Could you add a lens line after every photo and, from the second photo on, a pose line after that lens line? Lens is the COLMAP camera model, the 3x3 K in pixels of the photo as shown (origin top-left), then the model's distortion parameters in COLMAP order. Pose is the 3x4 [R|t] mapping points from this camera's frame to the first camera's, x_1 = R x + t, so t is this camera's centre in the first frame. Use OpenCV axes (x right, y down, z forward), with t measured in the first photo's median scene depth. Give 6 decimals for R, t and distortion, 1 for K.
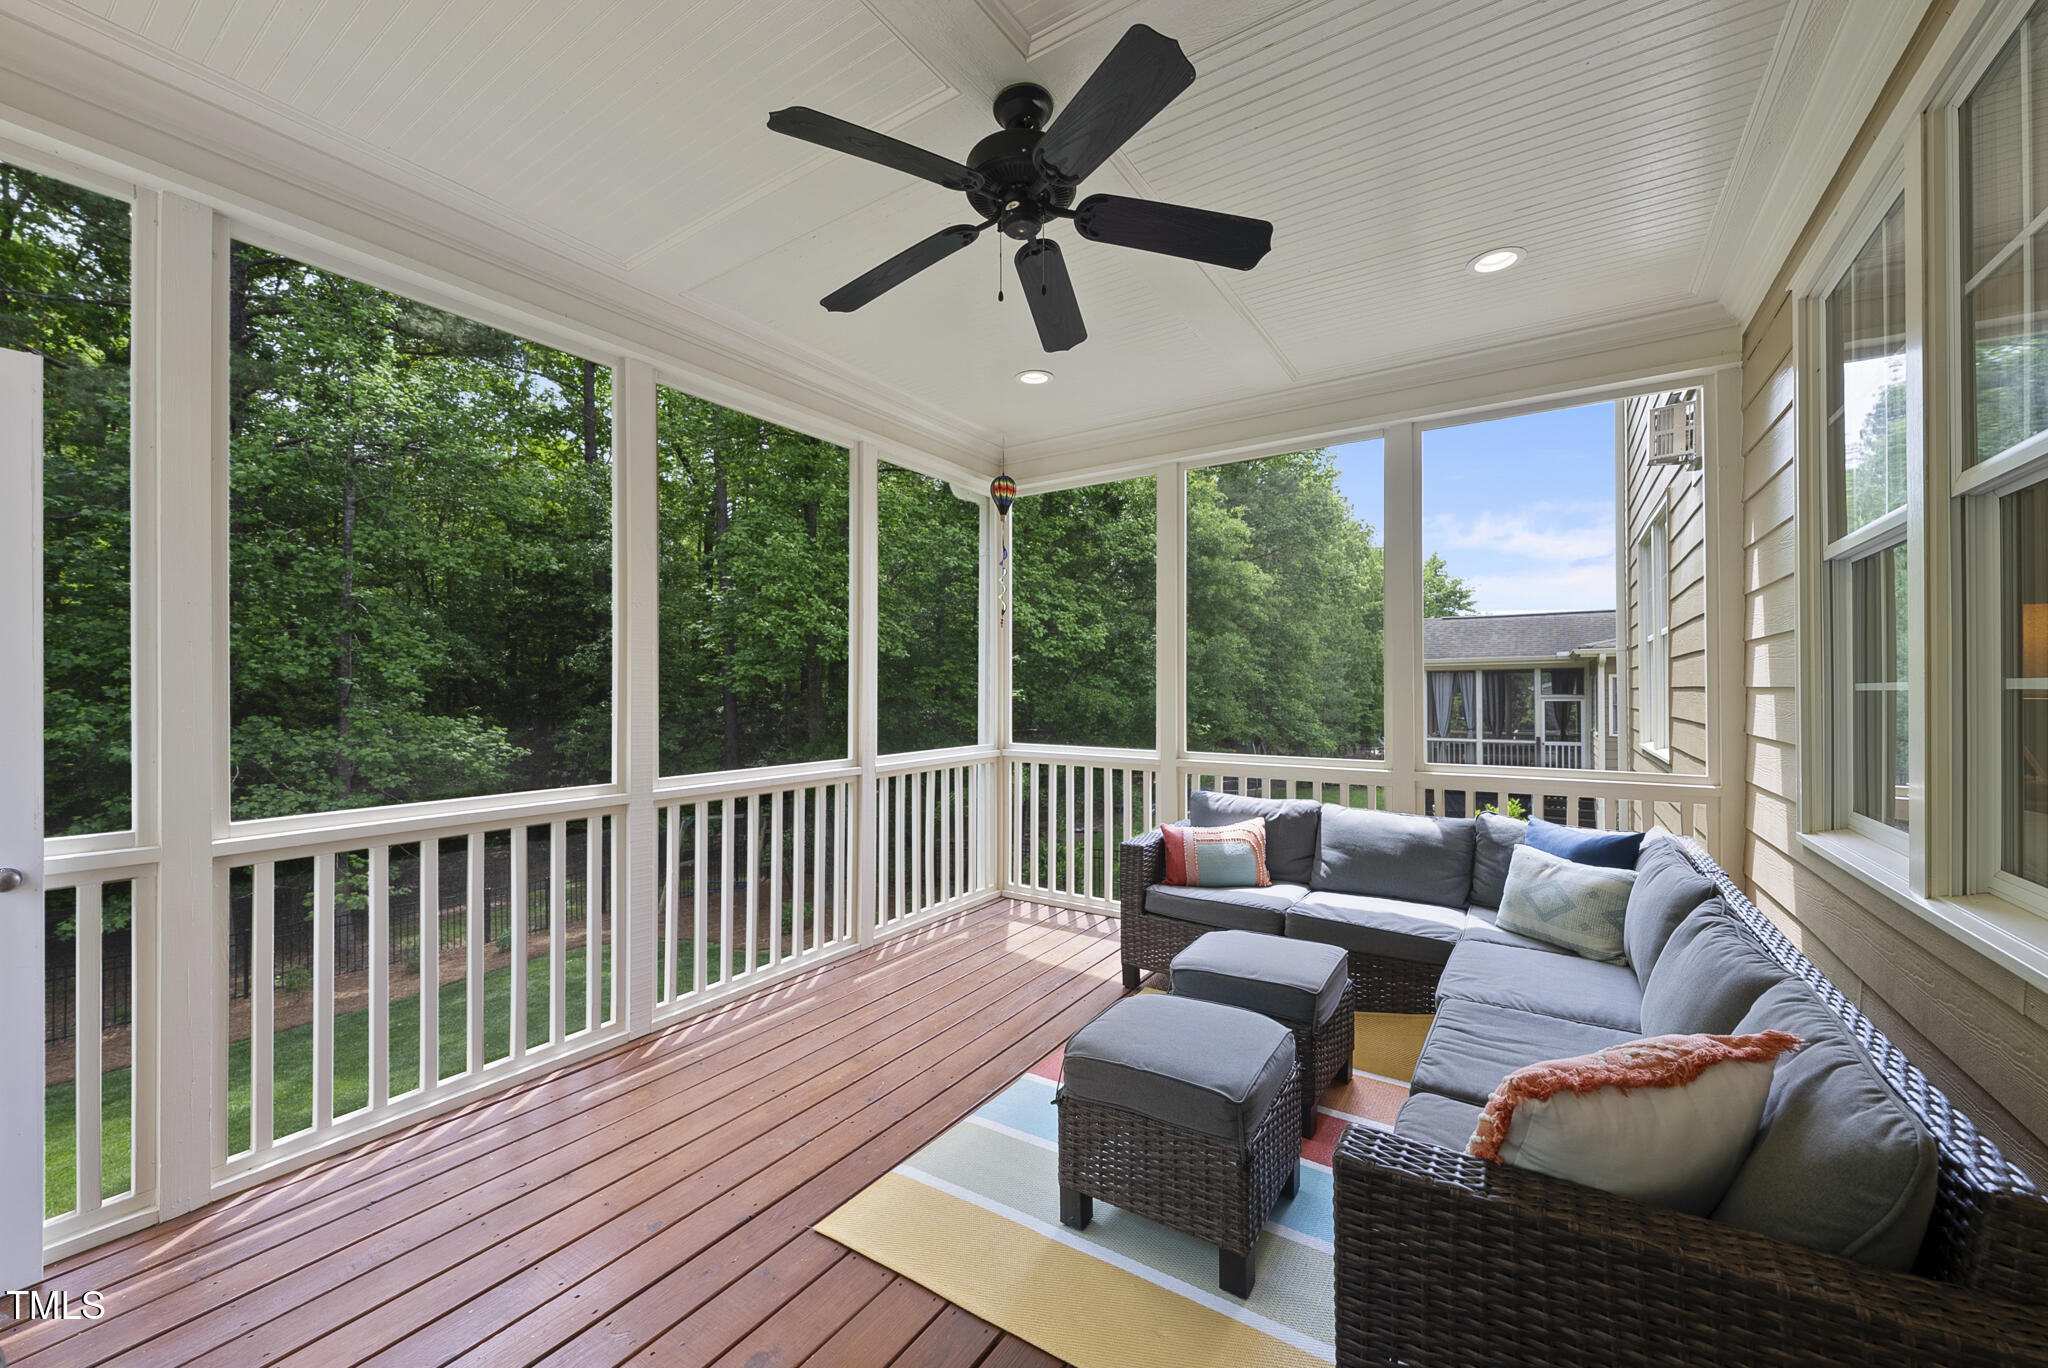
lens RADIAL K [[793.3, 0, 1024.0], [0, 793.3, 684.0], [0, 0, 1]] dist [0.000105, -0.000560]
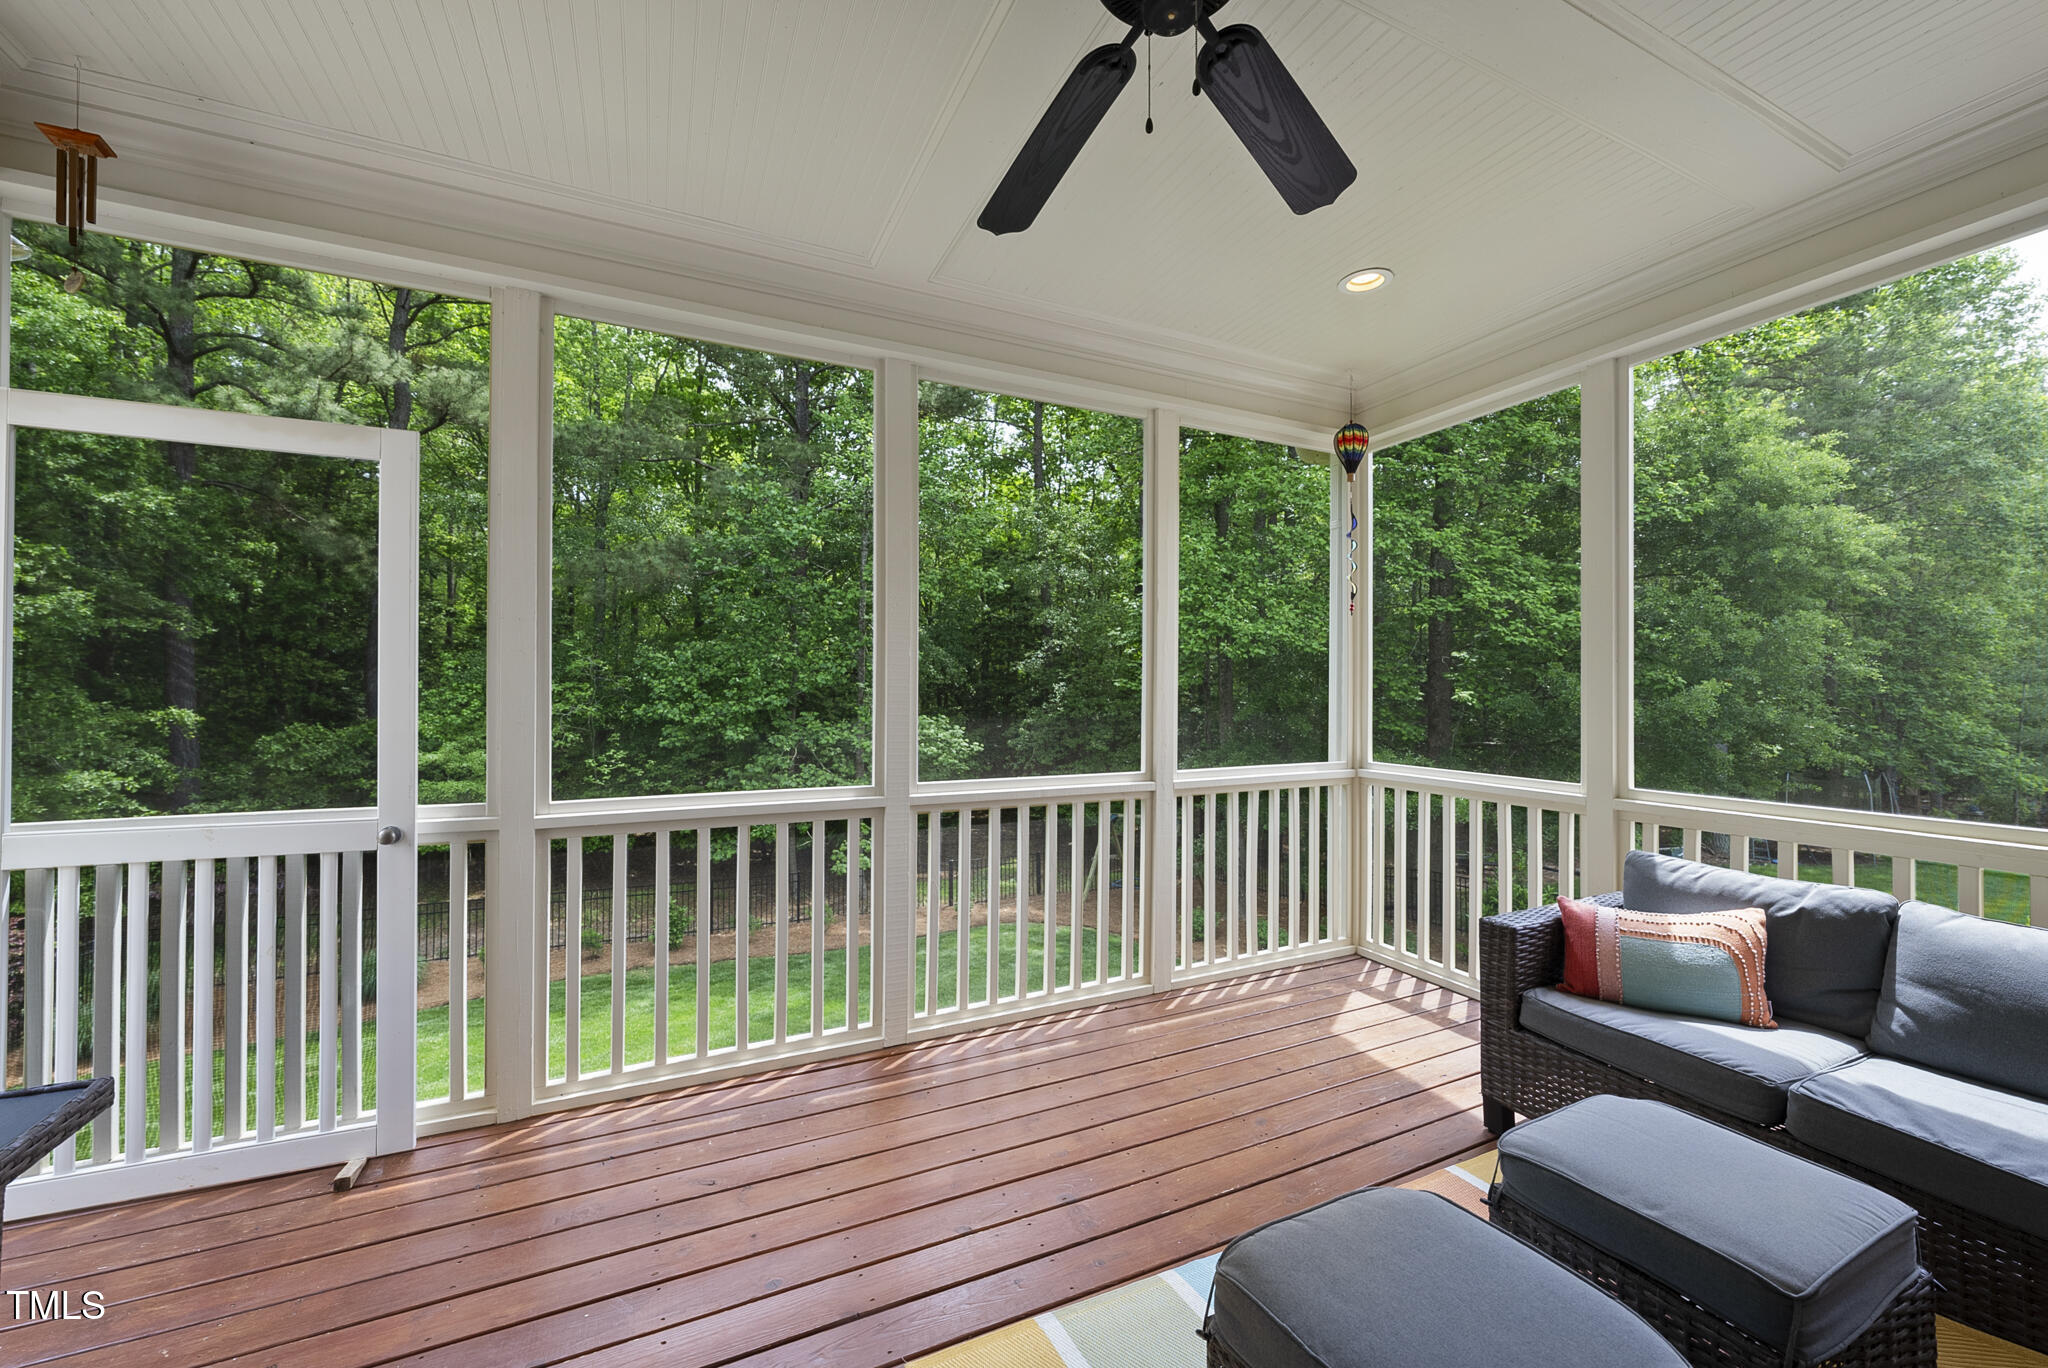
lens RADIAL K [[793.3, 0, 1024.0], [0, 793.3, 684.0], [0, 0, 1]] dist [0.000105, -0.000560]
pose [[0.855966, -0.002008, -0.517029, 0.123887], [-0.000768, 0.999986, -0.005155, 0.002060], [0.517032, 0.004809, 0.855953, 0.184571]]
